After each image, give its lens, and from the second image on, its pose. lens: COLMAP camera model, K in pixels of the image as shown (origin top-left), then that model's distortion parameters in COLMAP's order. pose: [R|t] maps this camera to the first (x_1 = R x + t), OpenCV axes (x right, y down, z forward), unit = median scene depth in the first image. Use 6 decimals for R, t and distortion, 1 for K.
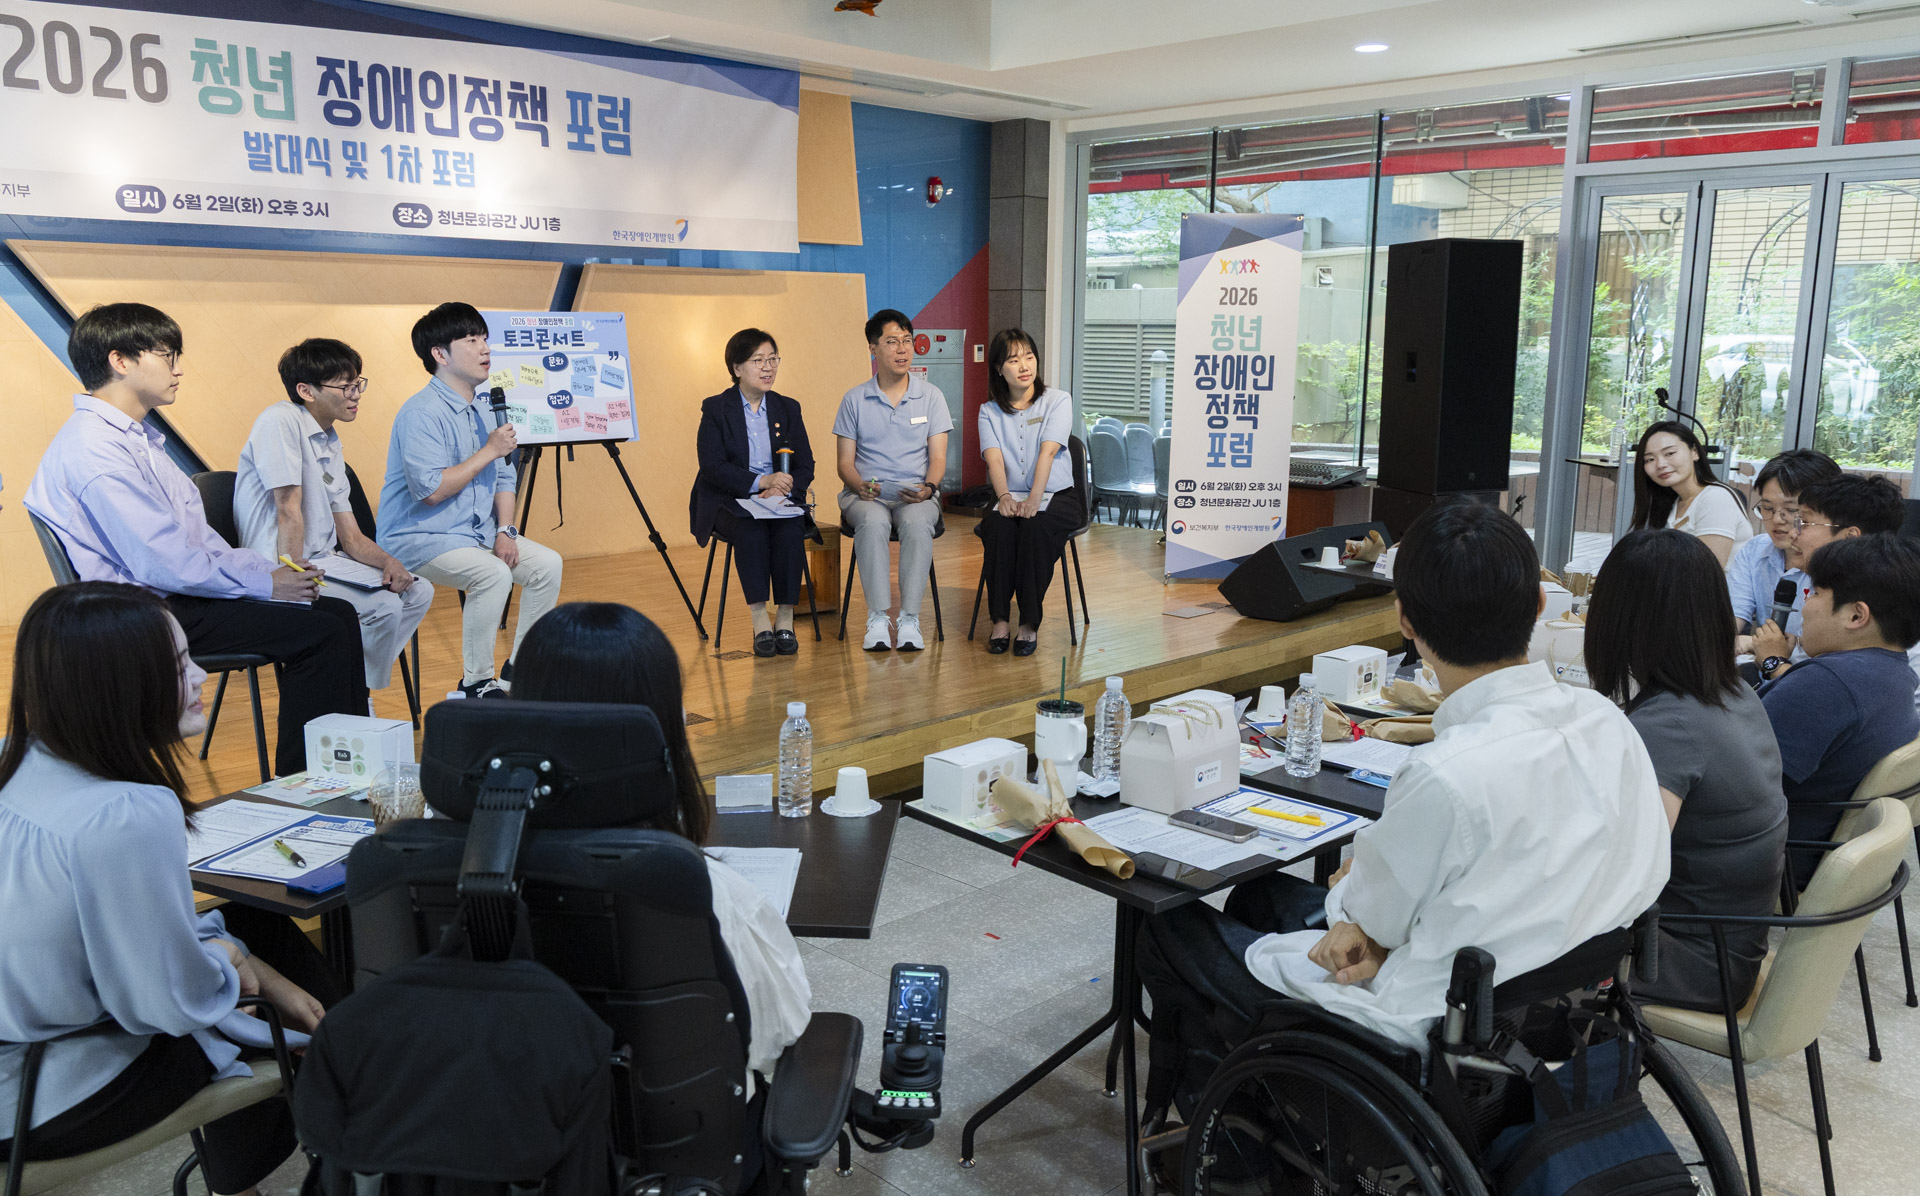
lens RADIAL K [[1456.9, 0, 899.8], [0, 1456.9, 574.4], [0, 0, 1]] dist [0.006827, 0.002264]
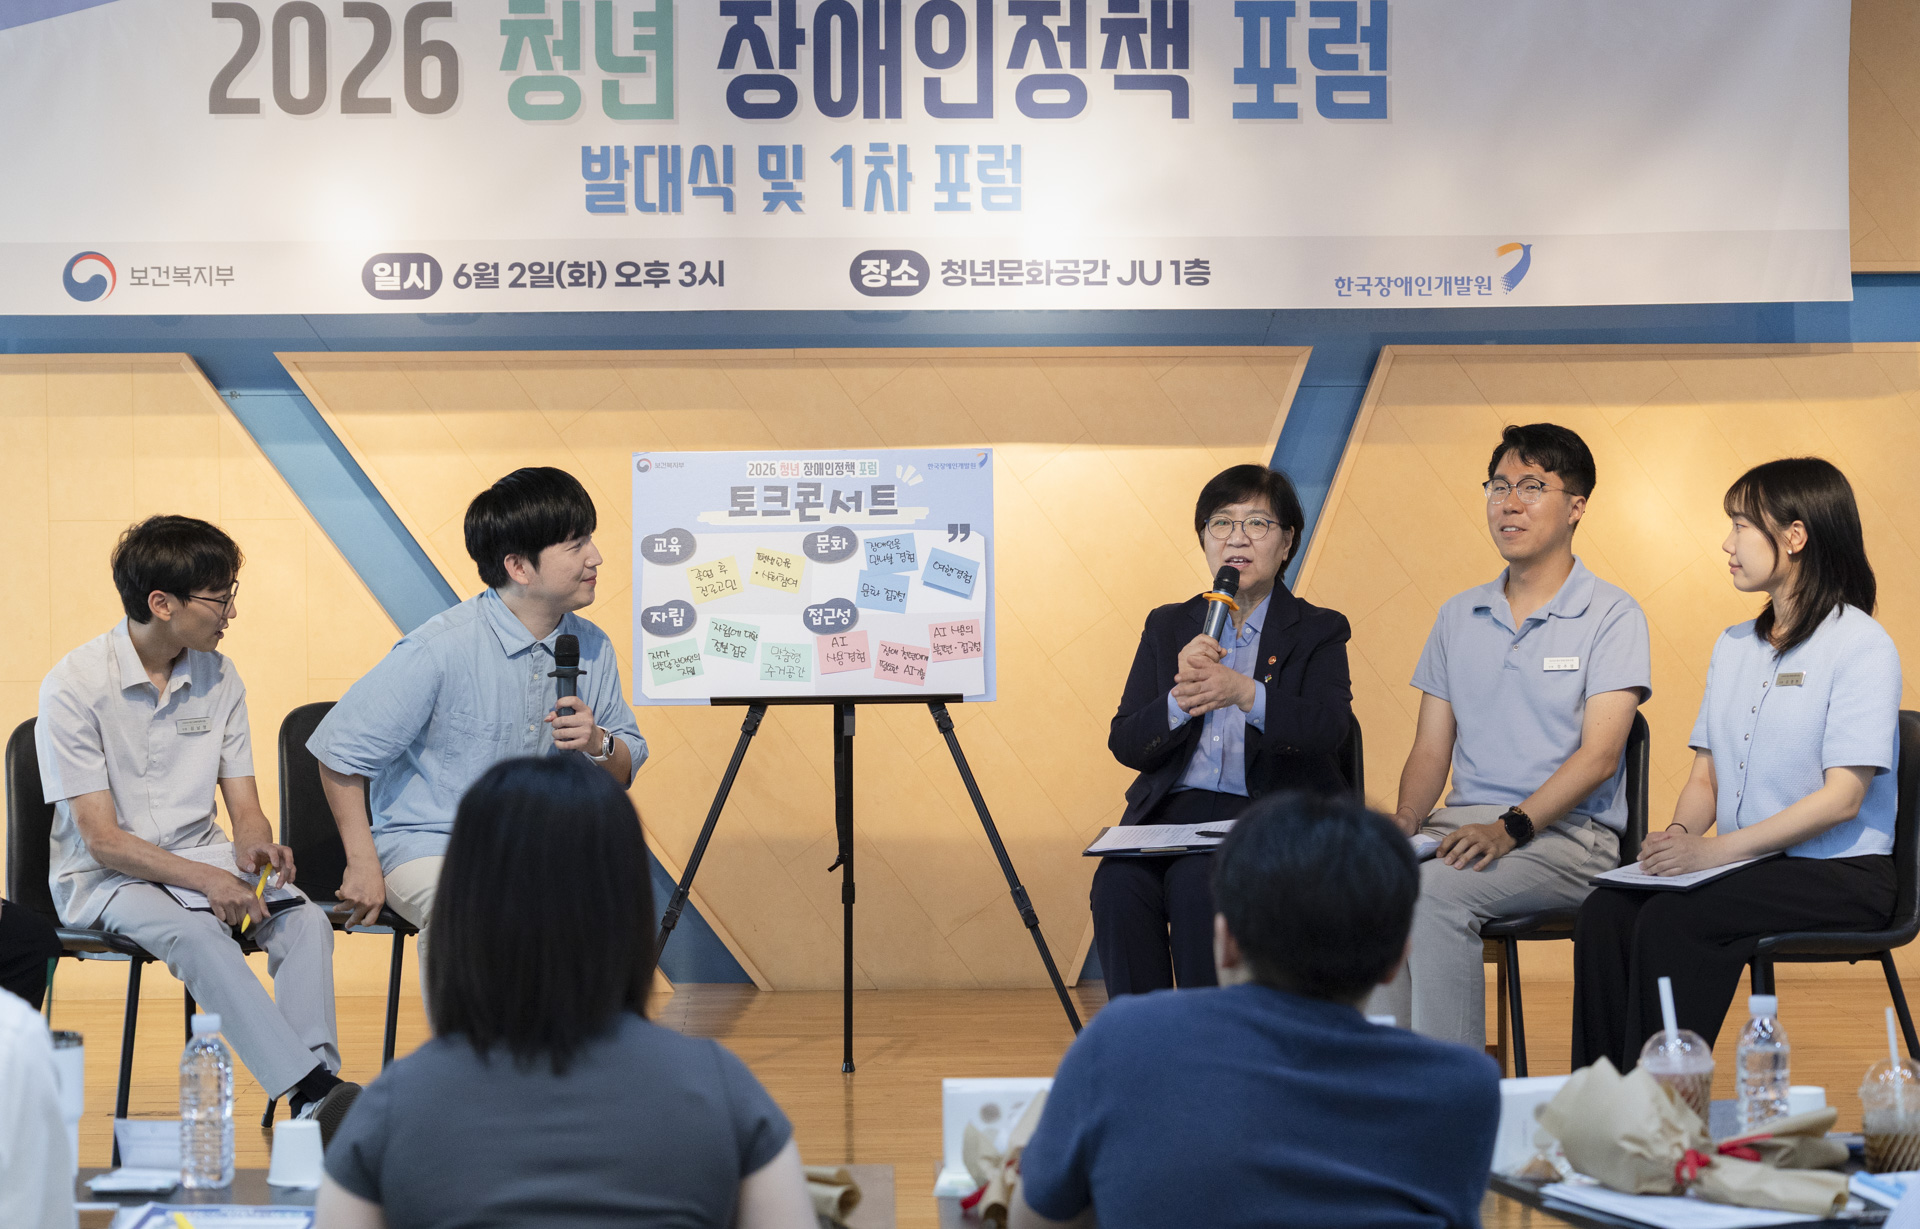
lens RADIAL K [[3984.4, 0, 967.6], [0, 3984.4, 624.4], [0, 0, 1]] dist [-0.013390, 0.000000]
pose [[0.756124, 0.006060, -0.654401, 0.670615], [-0.095957, 0.990176, -0.101703, 0.020504], [0.647355, 0.139694, 0.749277, -0.027586]]
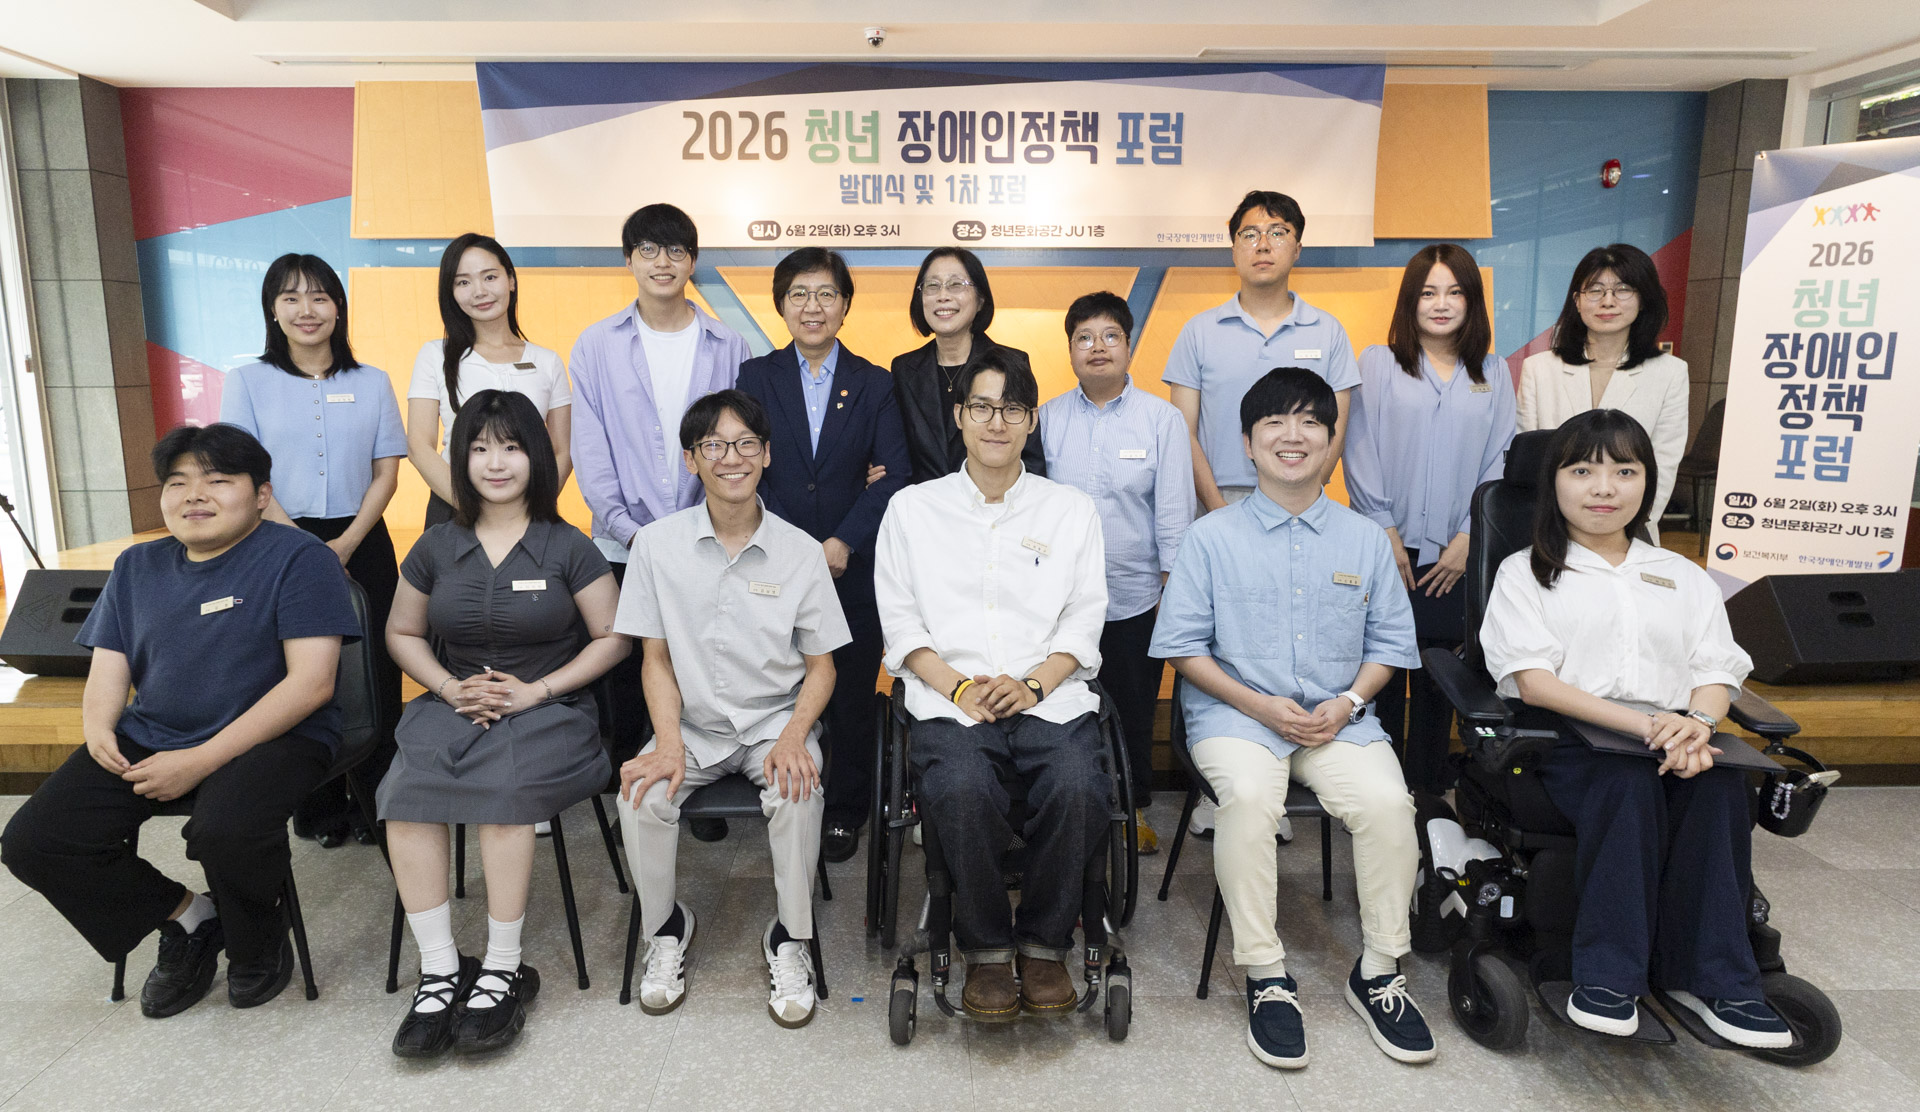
lens RADIAL K [[1158.5, 0, 933.6], [0, 1158.5, 534.6], [0, 0, 1]] dist [-0.016346, 0.005651]
pose [[0.735807, 0.094880, -0.670512, 0.351692], [-0.107326, 0.993961, 0.022872, -0.011421], [0.668632, 0.055134, 0.741546, 0.295862]]
